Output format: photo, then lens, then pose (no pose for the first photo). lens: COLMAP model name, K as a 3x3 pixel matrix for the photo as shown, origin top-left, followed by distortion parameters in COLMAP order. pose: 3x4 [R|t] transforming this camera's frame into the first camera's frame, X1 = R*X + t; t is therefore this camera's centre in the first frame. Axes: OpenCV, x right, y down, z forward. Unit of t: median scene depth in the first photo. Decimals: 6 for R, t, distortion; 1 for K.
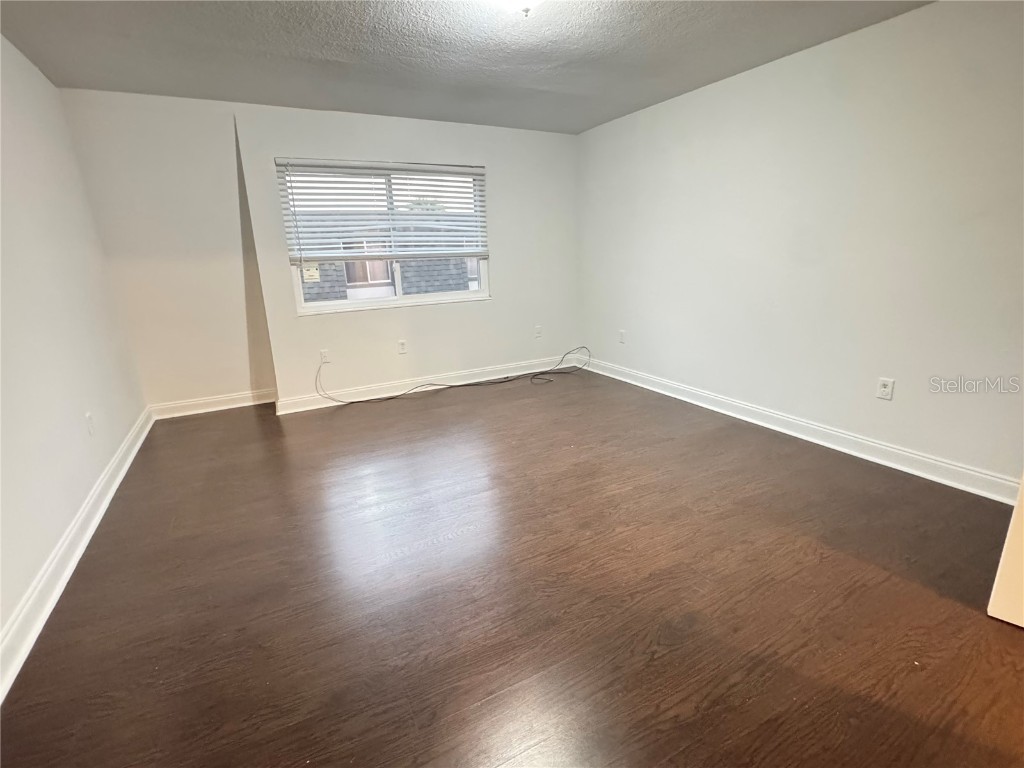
lens RADIAL K [[480.9, 0, 515.0], [0, 480.9, 385.9], [0, 0, 1]] dist [-0.017581, 0.001101]
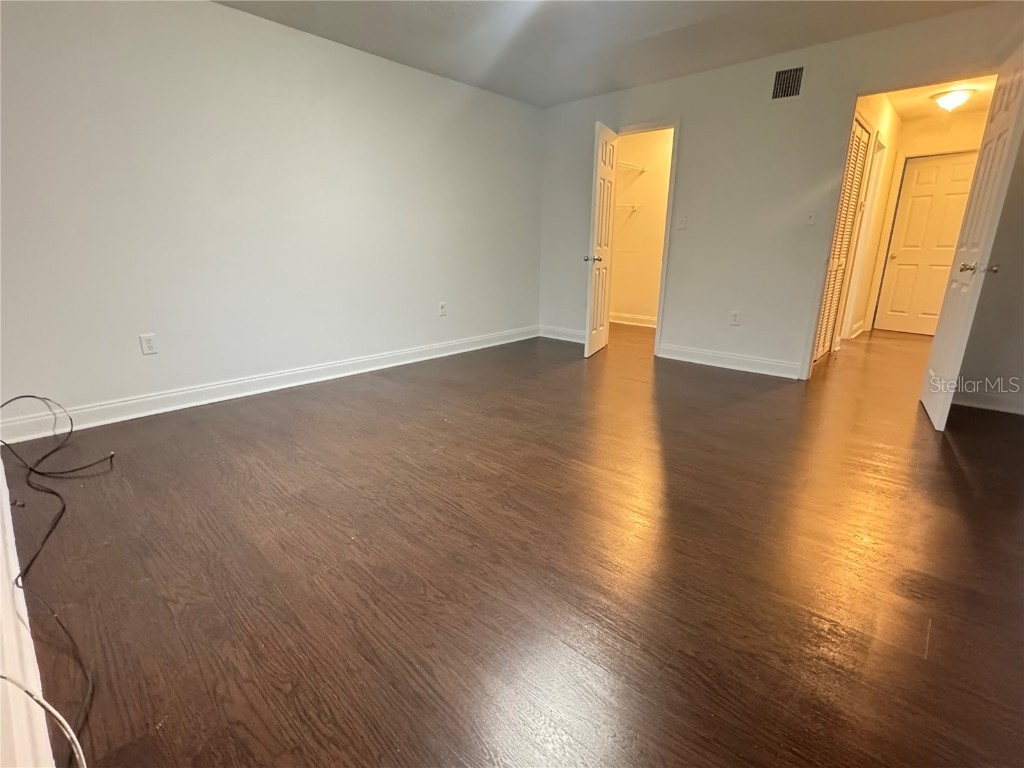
lens RADIAL K [[480.9, 0, 515.0], [0, 480.9, 385.9], [0, 0, 1]] dist [-0.017581, 0.001101]
pose [[-0.338688, -0.232519, 0.911715, -0.580911], [0.255807, 0.909729, 0.327041, -0.153759], [-0.905457, 0.343988, -0.248634, 0.856104]]
